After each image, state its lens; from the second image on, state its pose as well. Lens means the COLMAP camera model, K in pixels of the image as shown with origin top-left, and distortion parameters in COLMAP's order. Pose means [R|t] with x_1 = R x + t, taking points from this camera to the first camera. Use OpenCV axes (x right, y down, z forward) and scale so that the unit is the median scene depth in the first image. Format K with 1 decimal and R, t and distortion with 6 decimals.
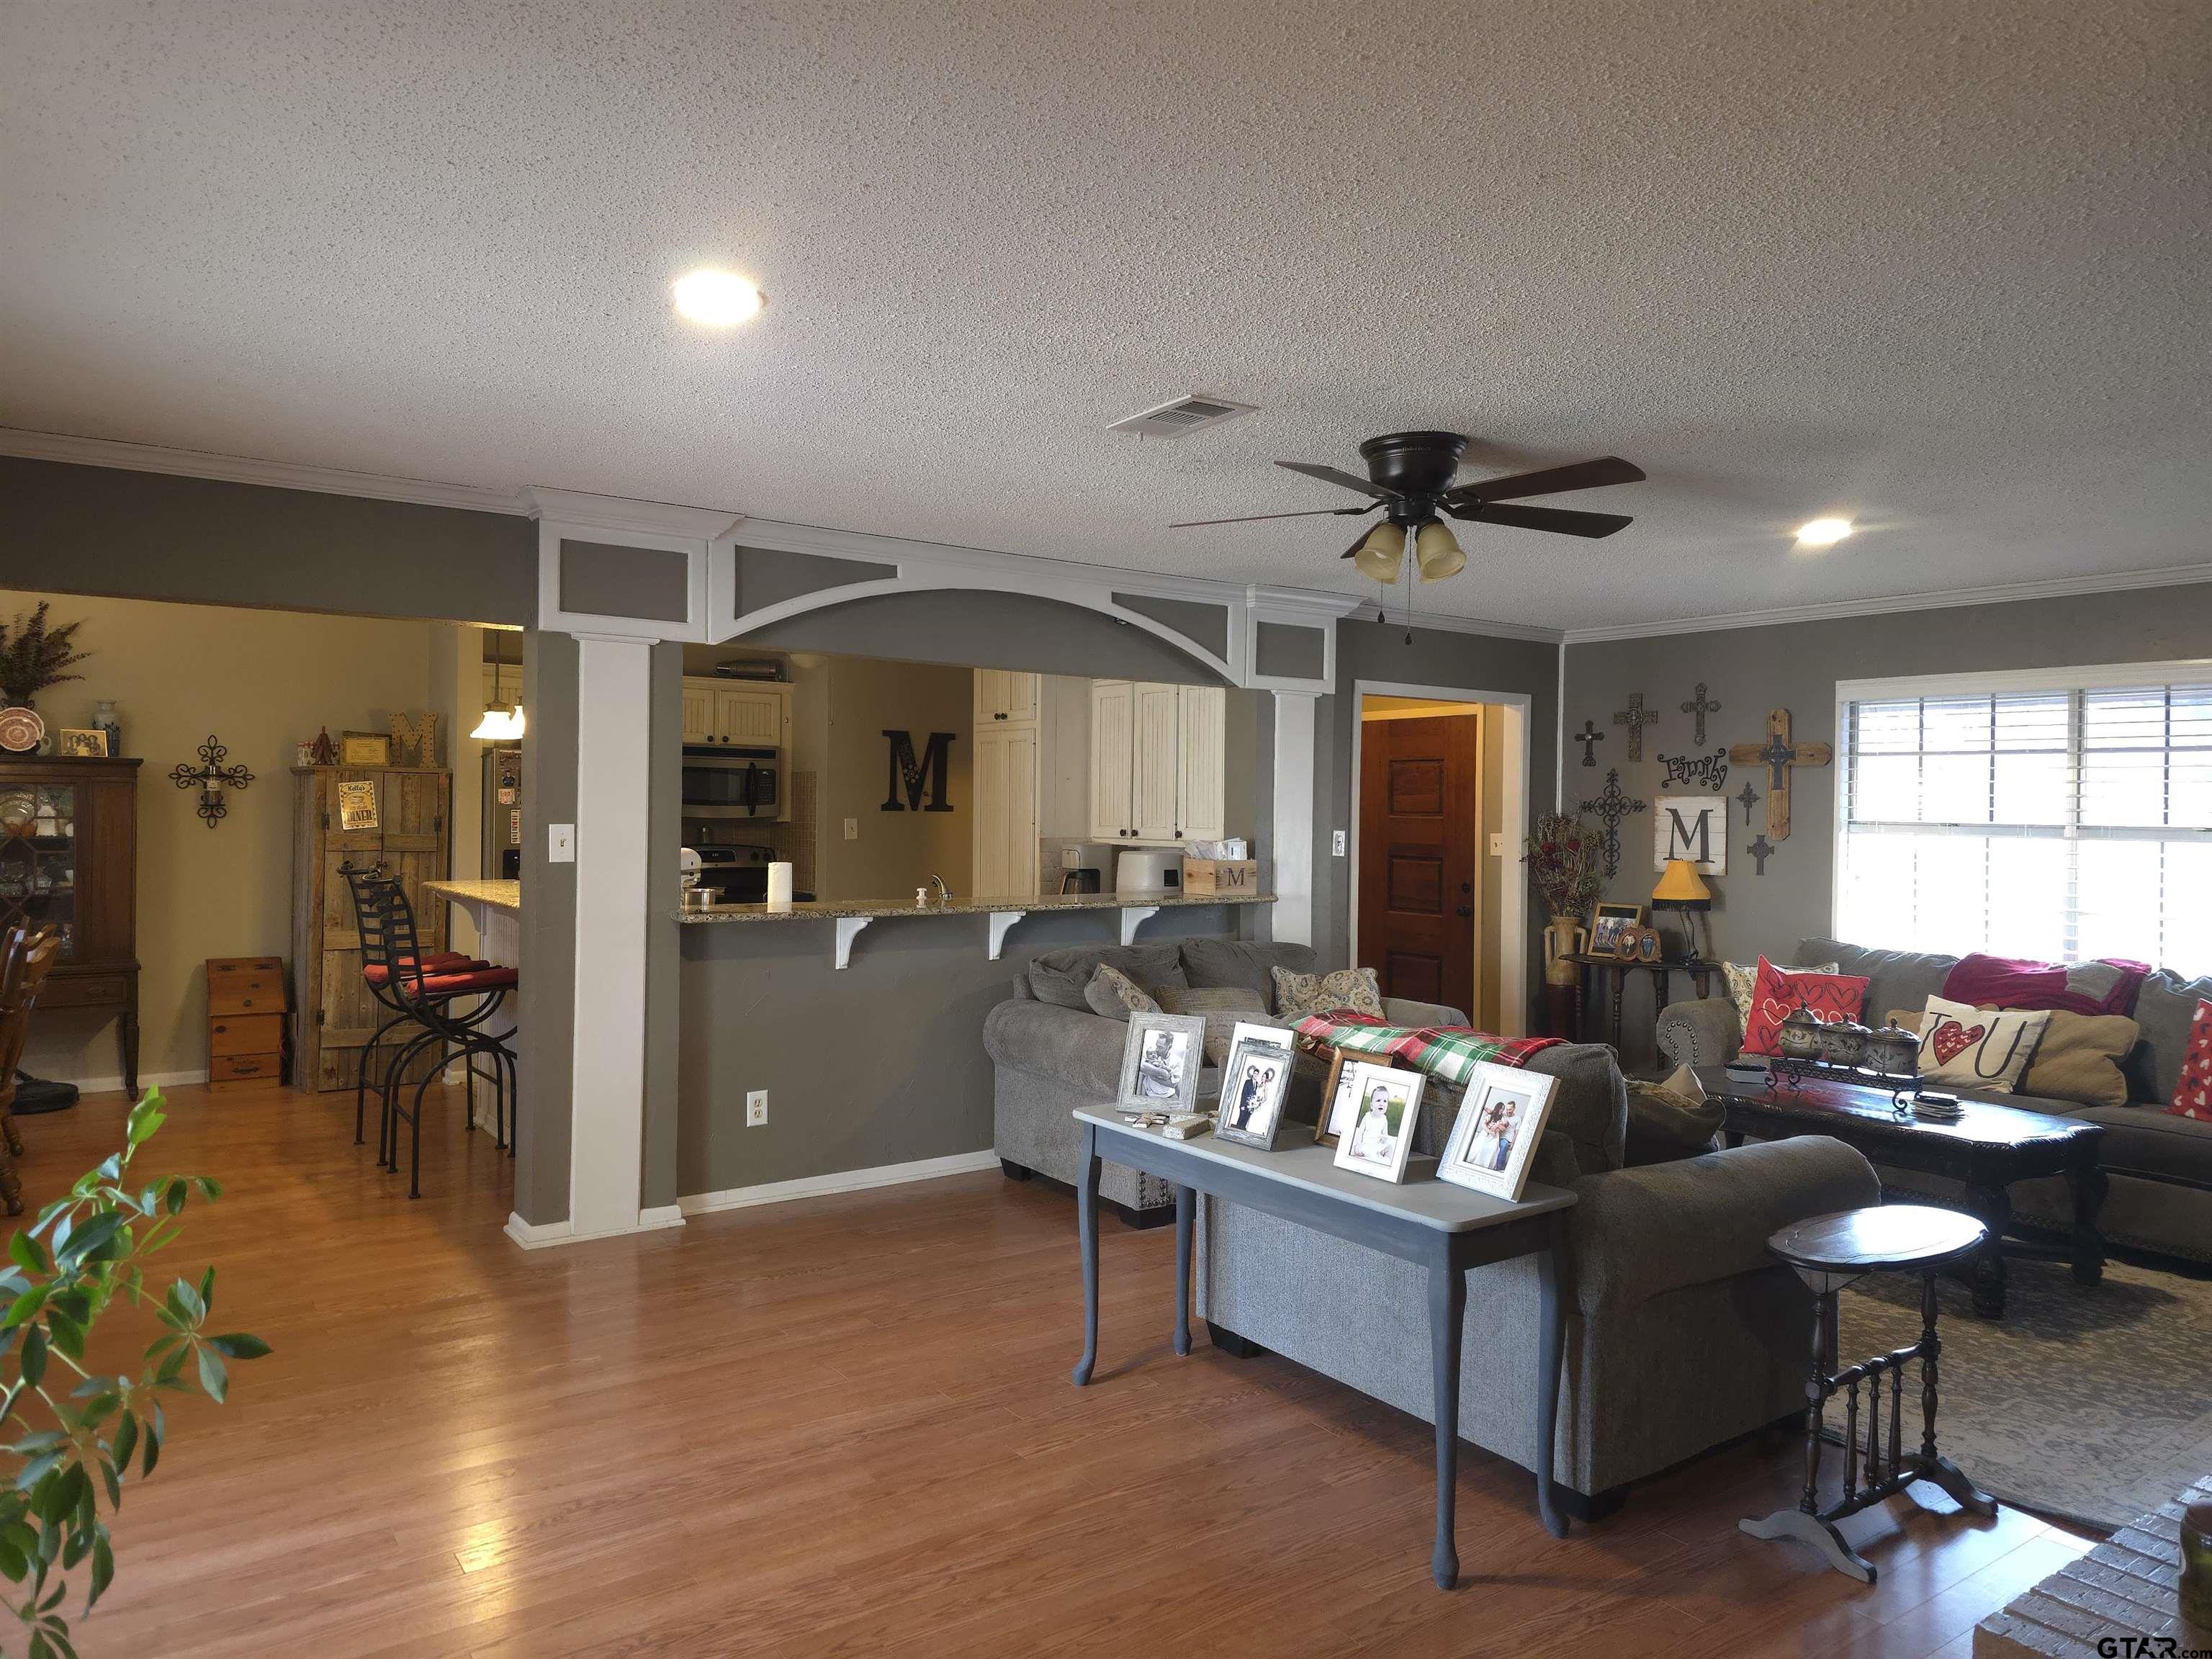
lens RADIAL K [[1485.3, 0, 1091.2], [0, 1485.3, 803.6], [0, 0, 1]] dist [0.083489, -0.094772]
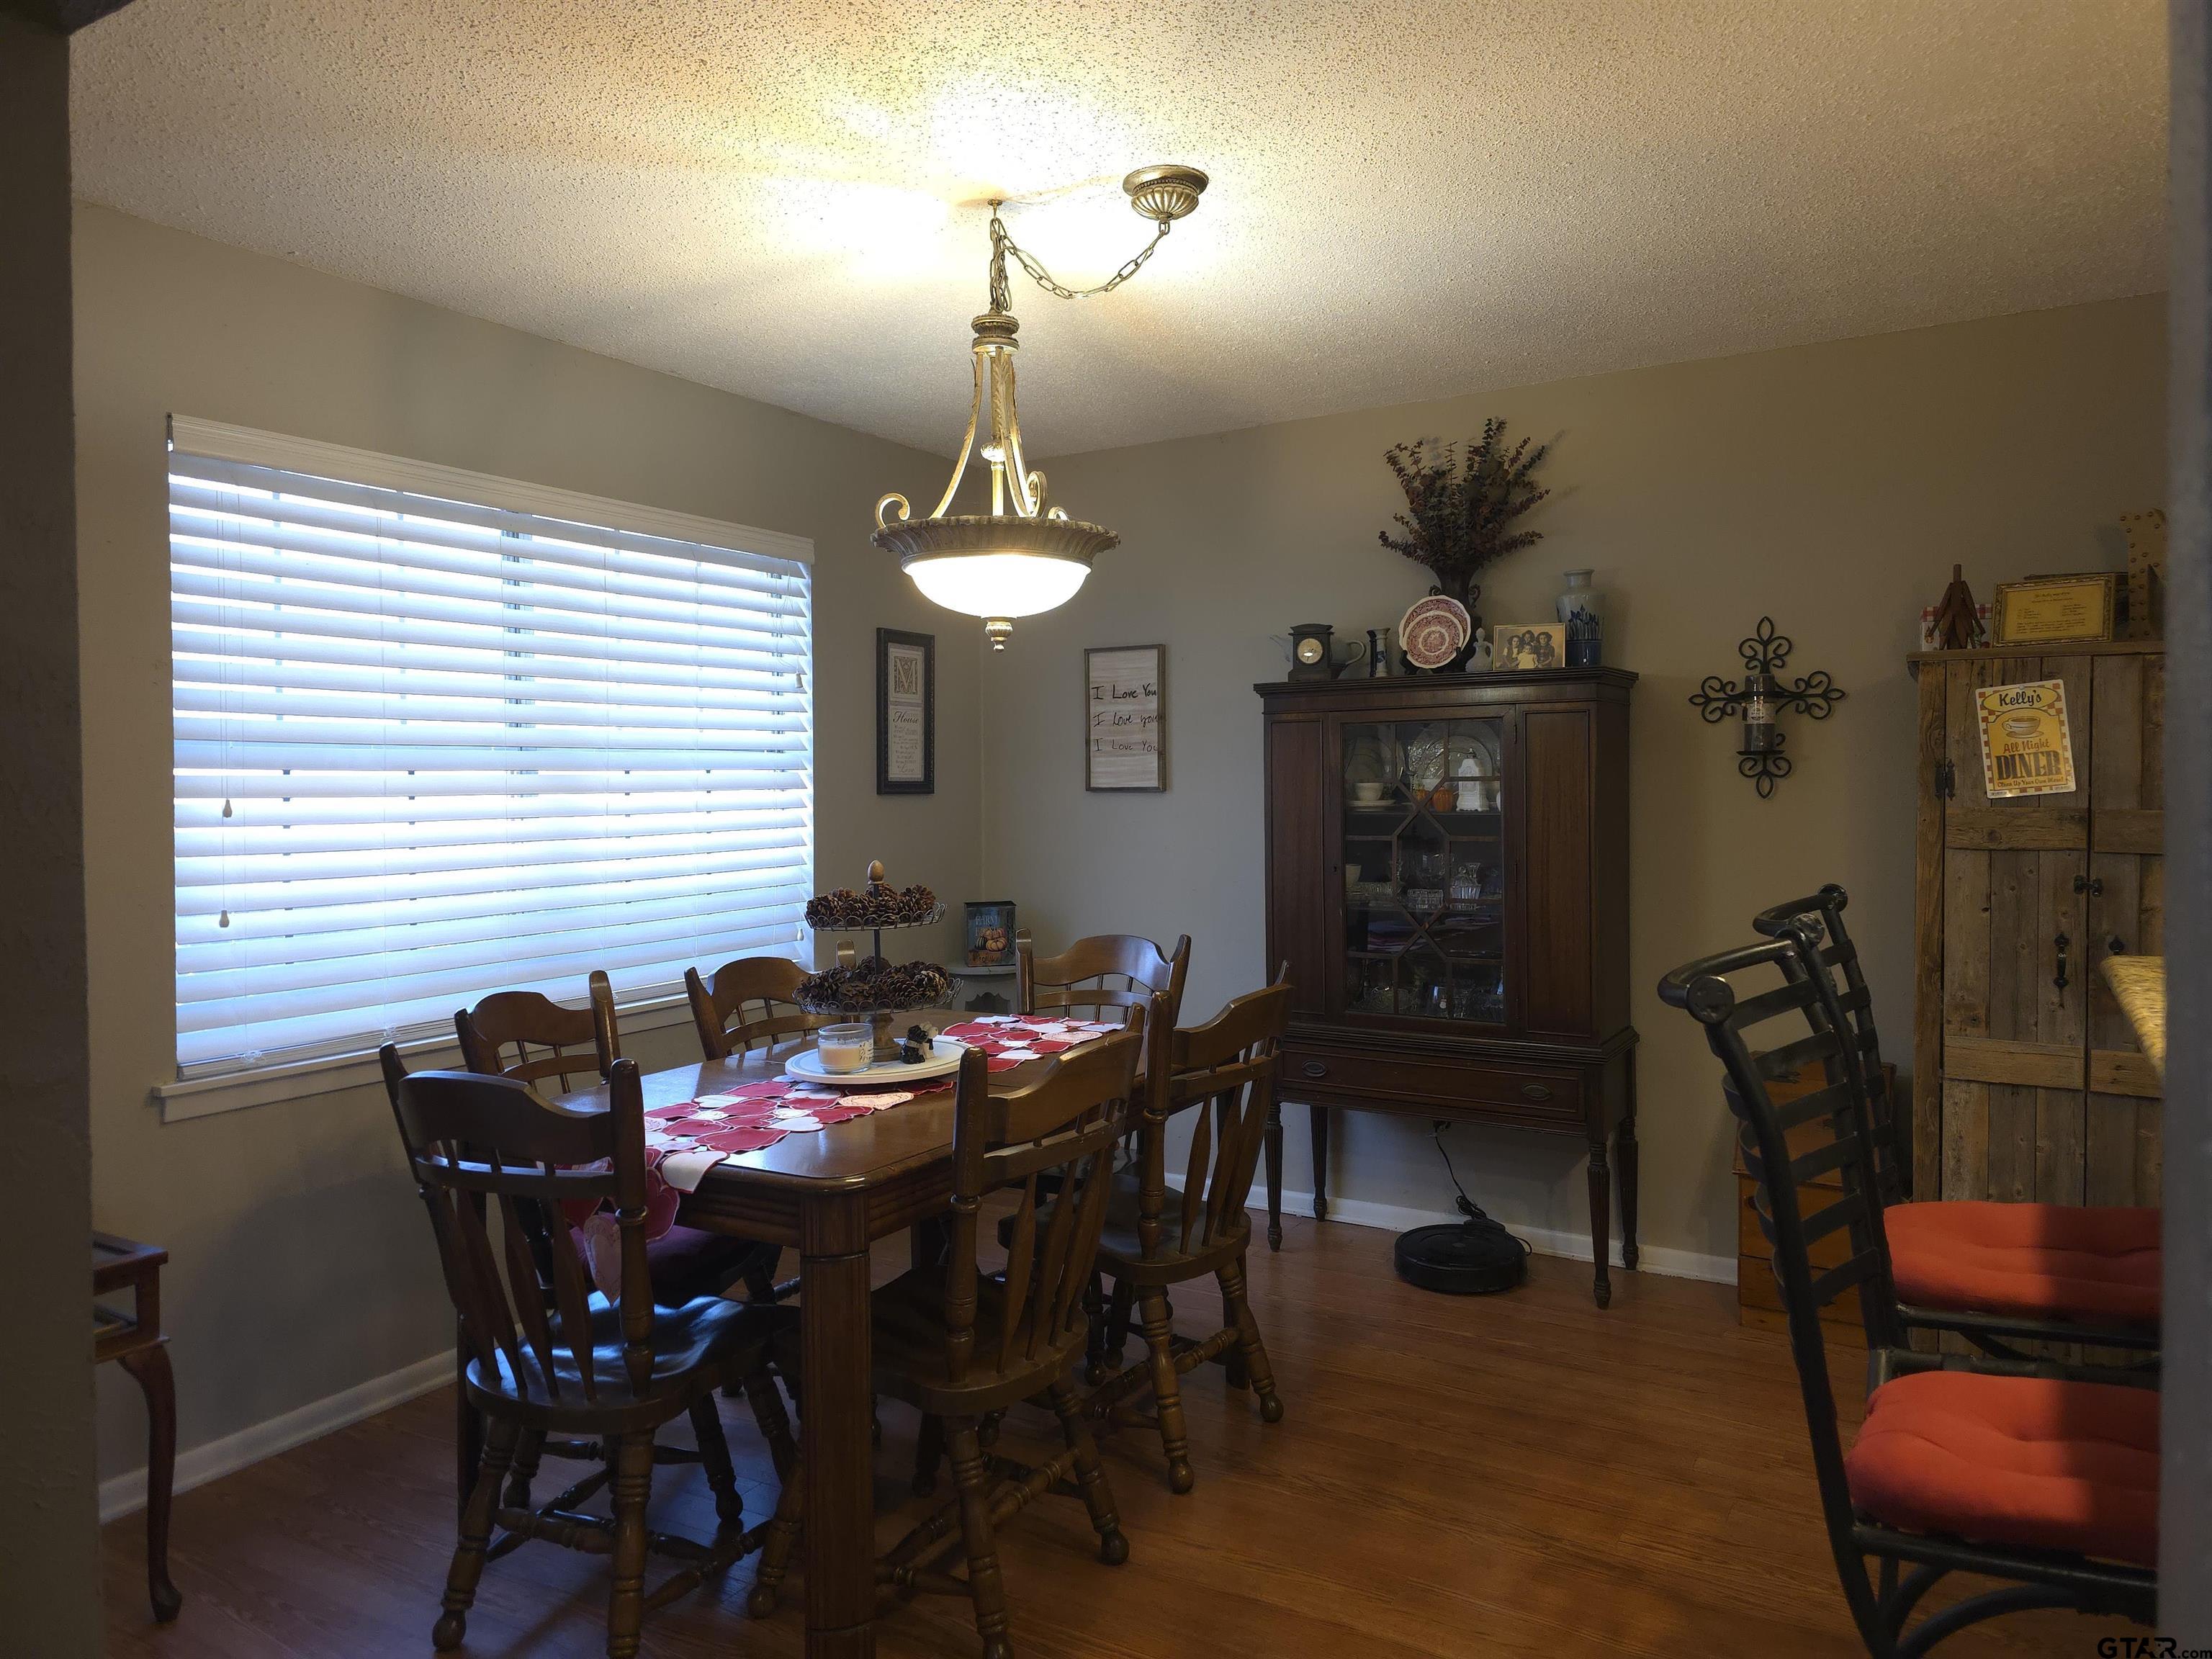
lens RADIAL K [[1485.3, 0, 1091.2], [0, 1485.3, 803.6], [0, 0, 1]] dist [0.083489, -0.094772]
pose [[0.403125, -0.001888, -0.915143, -0.209370], [0.012191, 0.999920, 0.003308, 0.014134], [0.915064, -0.012490, 0.403116, 0.595315]]
